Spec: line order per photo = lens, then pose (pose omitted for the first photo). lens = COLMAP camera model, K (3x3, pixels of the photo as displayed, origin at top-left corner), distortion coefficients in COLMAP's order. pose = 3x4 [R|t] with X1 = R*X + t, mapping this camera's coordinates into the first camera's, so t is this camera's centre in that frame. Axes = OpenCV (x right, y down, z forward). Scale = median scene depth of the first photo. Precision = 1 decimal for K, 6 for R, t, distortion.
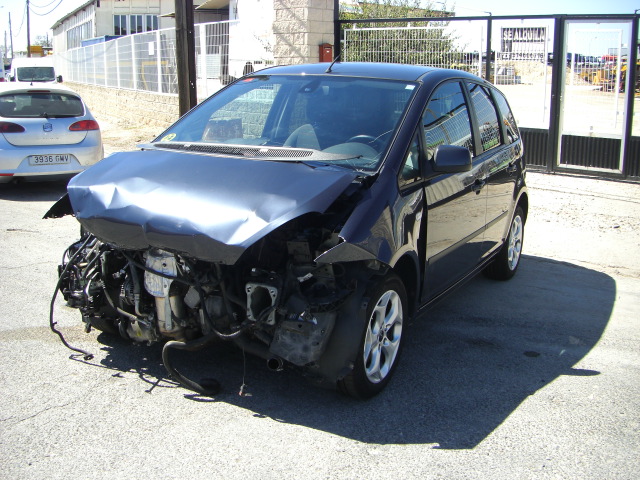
lens RADIAL K [[715.7, 0, 309.3], [0, 715.7, 236.5], [0, 0, 1]] dist [-0.139837, 0.025350]
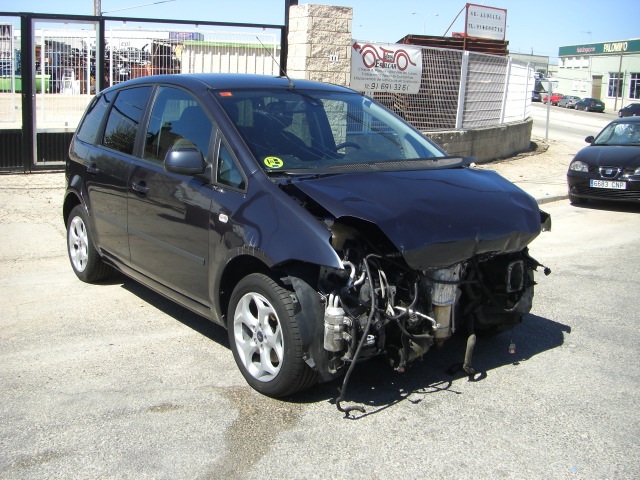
lens RADIAL K [[715.7, 0, 309.3], [0, 715.7, 236.5], [0, 0, 1]] dist [-0.139837, 0.025350]
pose [[0.392680, -0.196885, 0.898354, -0.431175], [0.179556, 0.974431, 0.135072, -0.068717], [-0.901977, 0.108265, 0.417991, 0.256099]]
